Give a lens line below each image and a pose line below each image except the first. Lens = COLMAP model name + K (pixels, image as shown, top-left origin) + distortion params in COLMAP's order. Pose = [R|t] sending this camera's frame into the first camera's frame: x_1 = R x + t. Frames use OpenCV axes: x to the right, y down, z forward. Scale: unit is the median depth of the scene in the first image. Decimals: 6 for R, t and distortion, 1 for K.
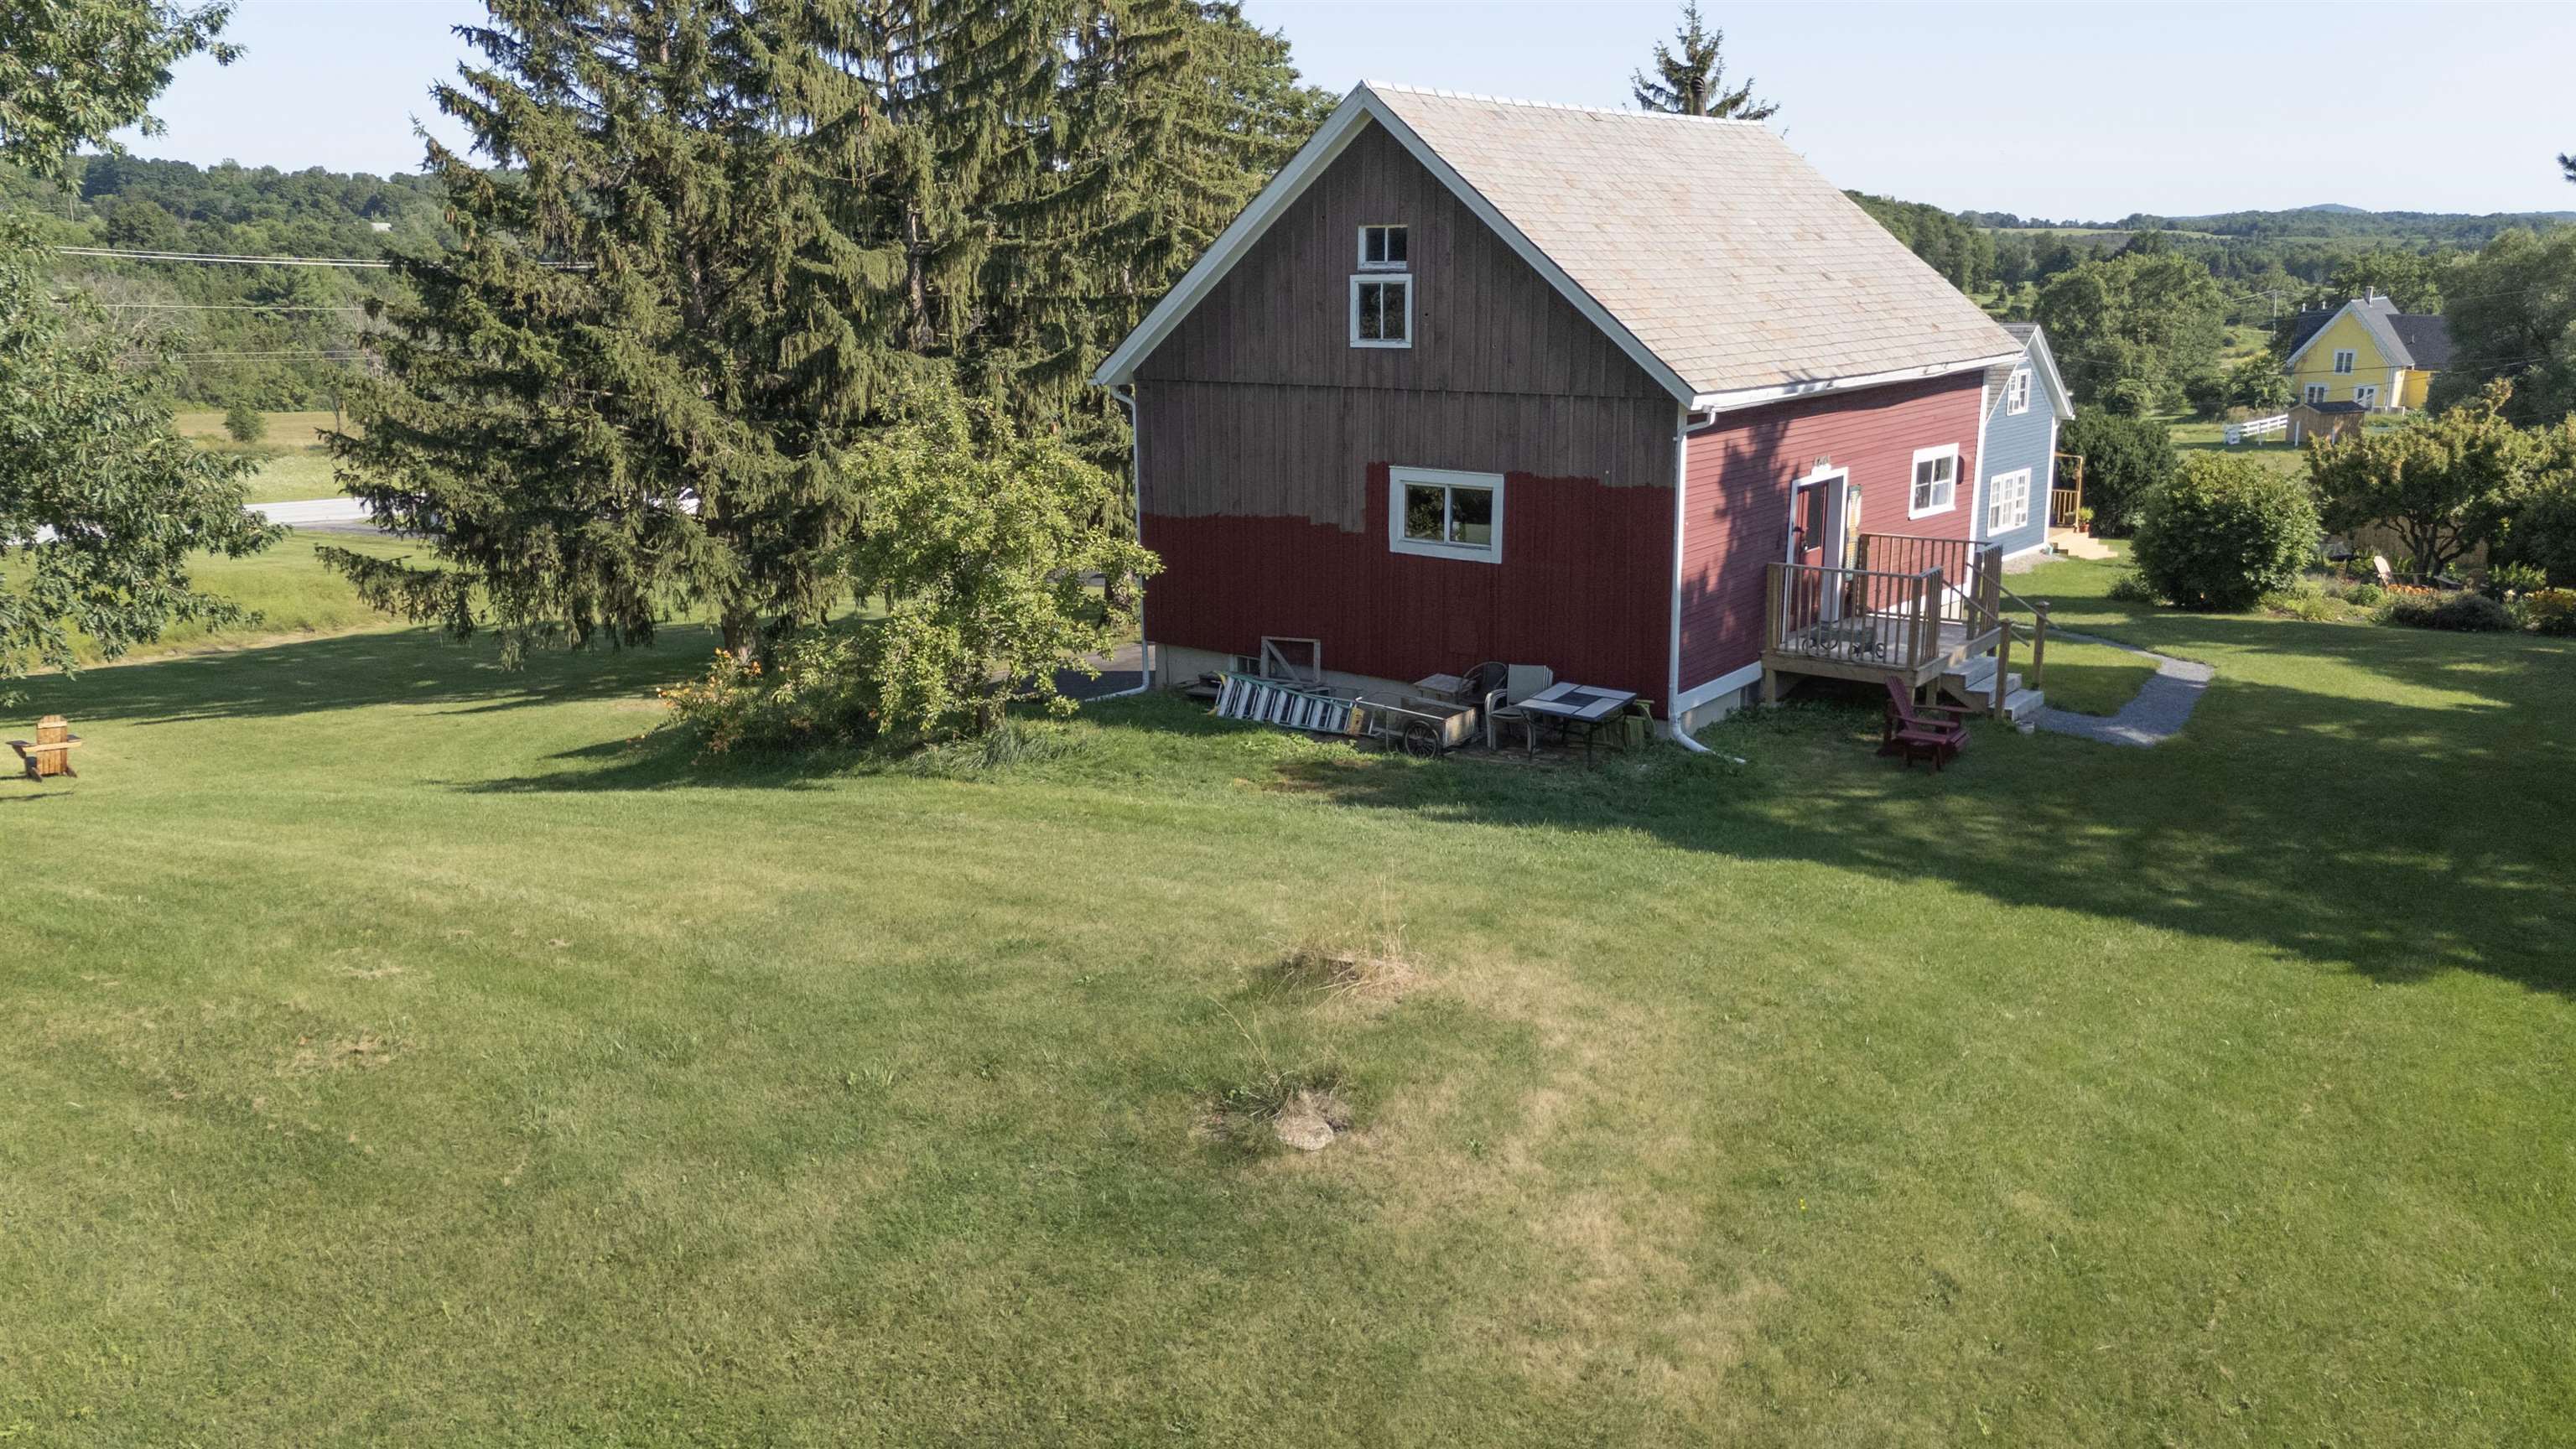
lens RADIAL K [[1851.0, 0, 1288.0], [0, 1851.0, 724.5], [0, 0, 1]] dist [0.004681, 0.001940]
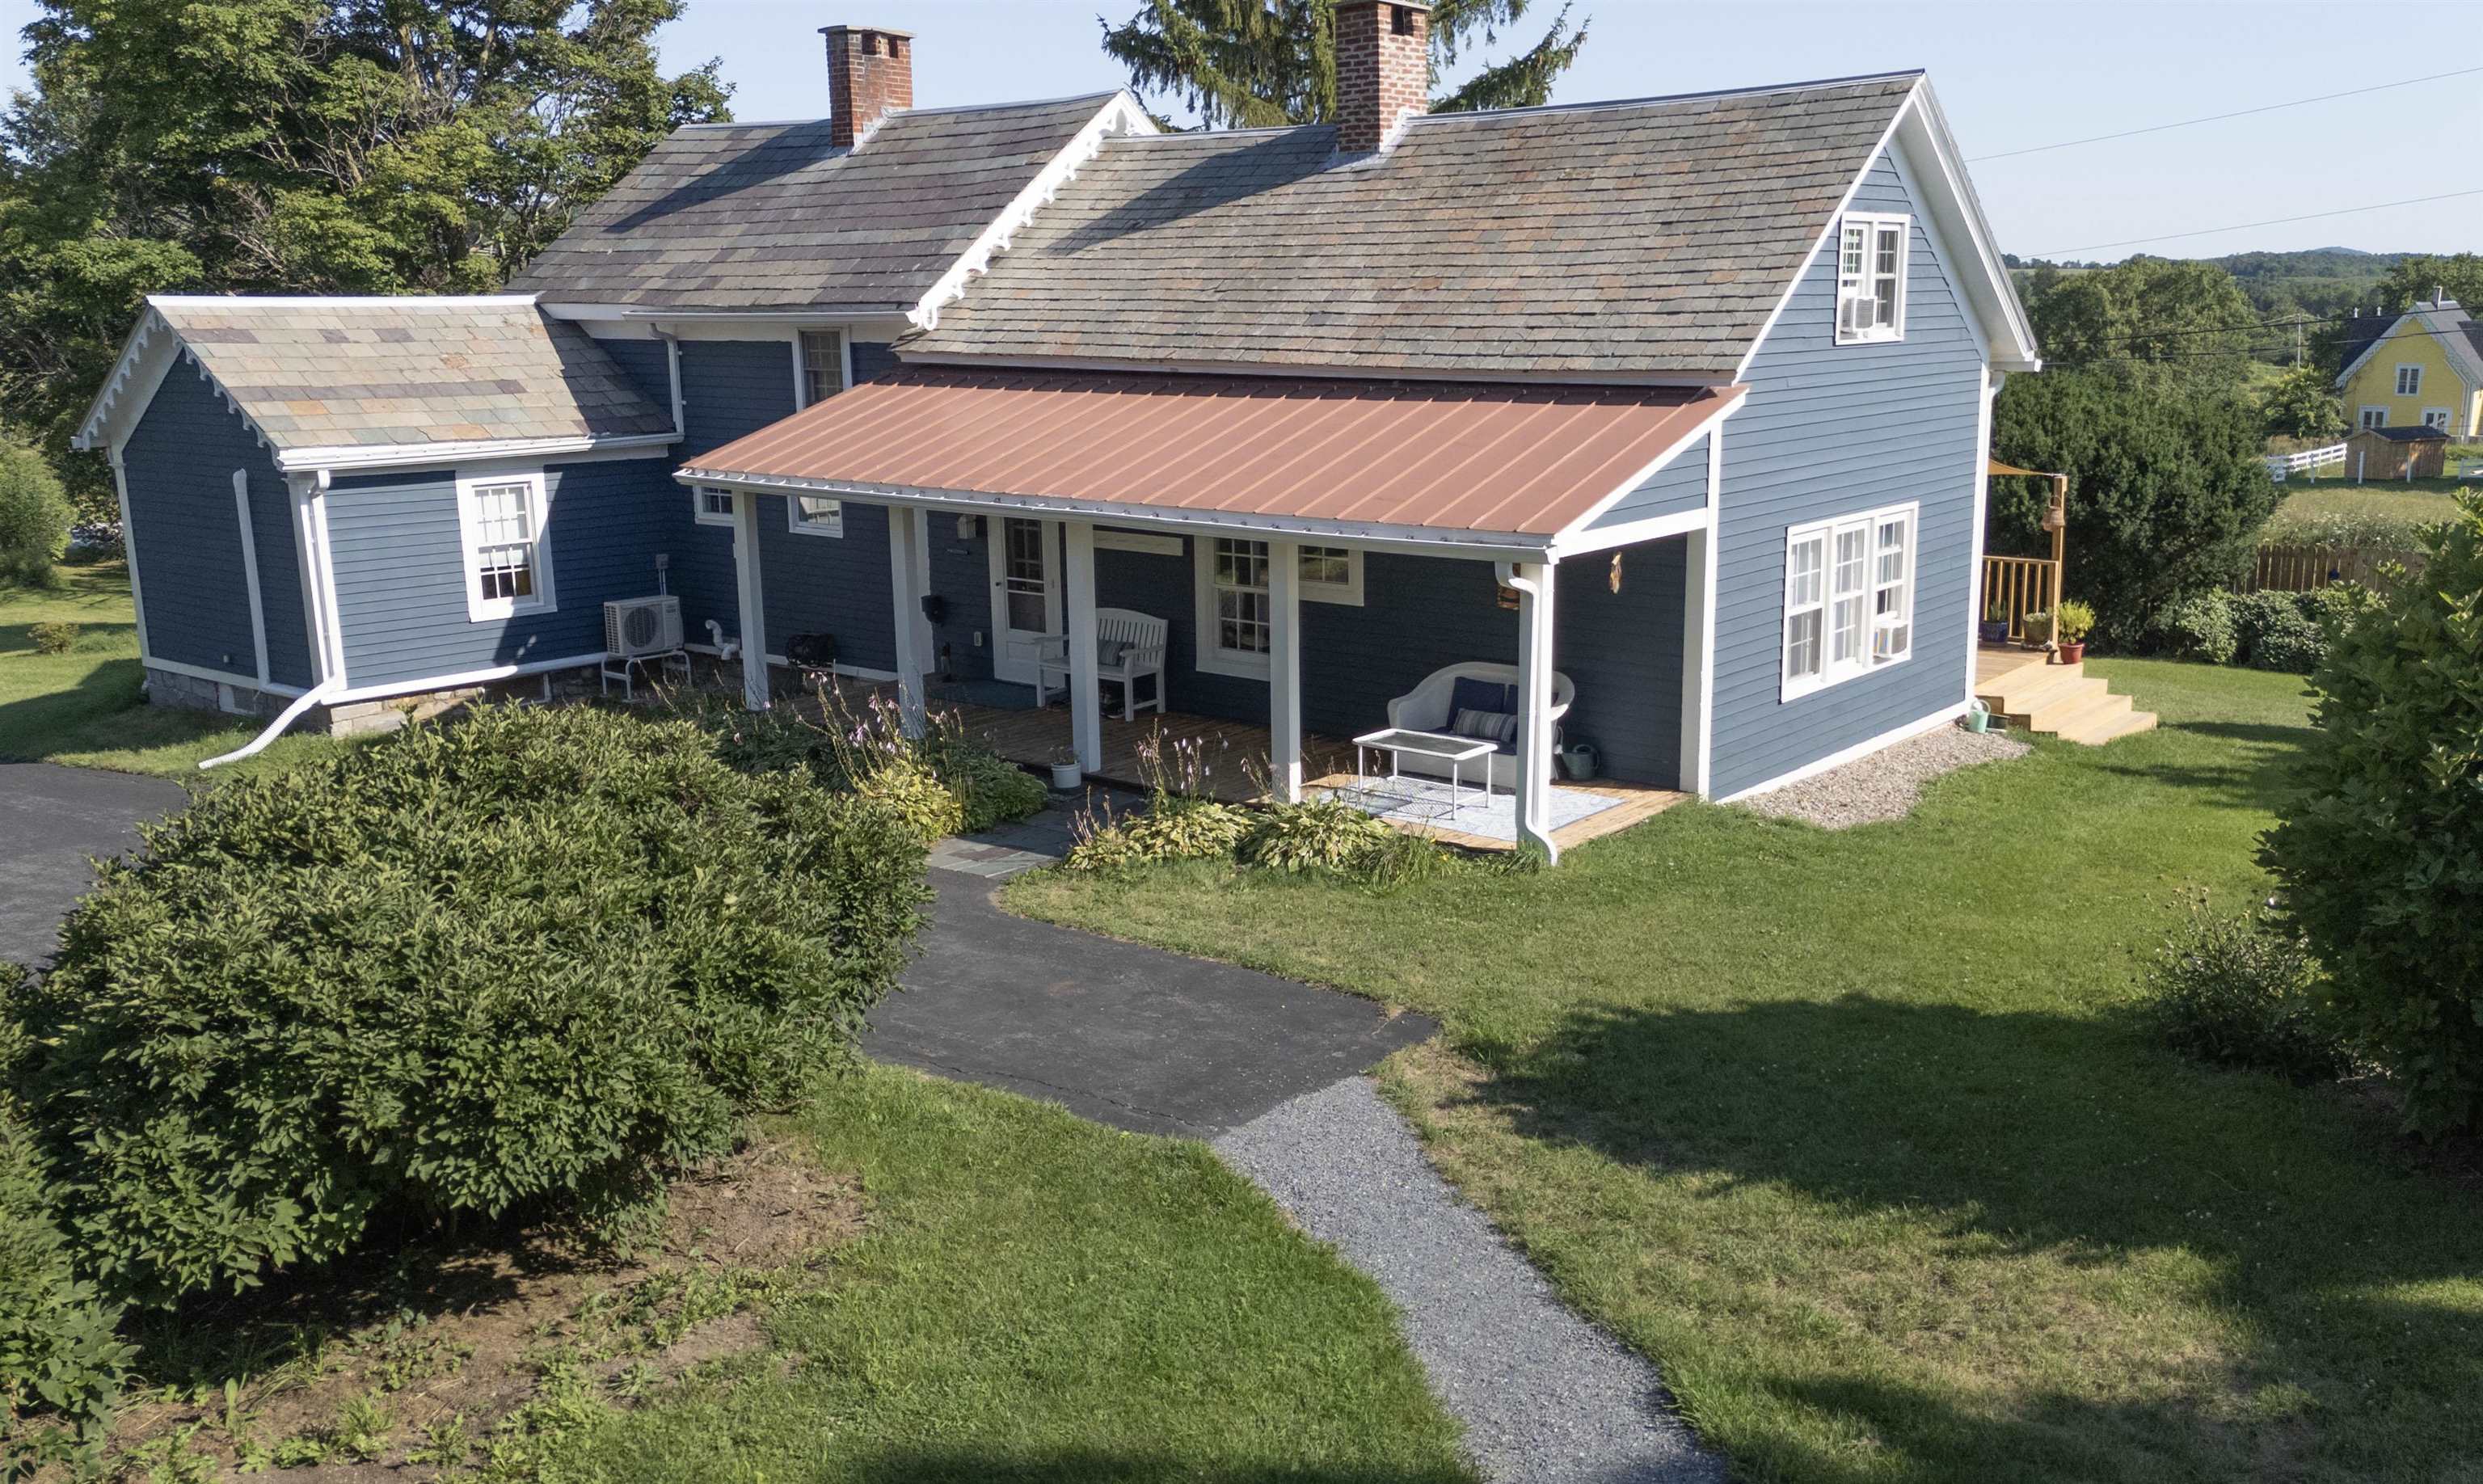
lens RADIAL K [[2024.6, 0, 1241.5], [0, 2024.6, 742.0], [0, 0, 1]] dist [-0.004475, -0.007418]
pose [[0.999970, -0.002391, 0.007381, 0.064772], [0.002581, 0.999663, -0.025823, -0.019904], [-0.007317, 0.025842, 0.999639, 0.148211]]
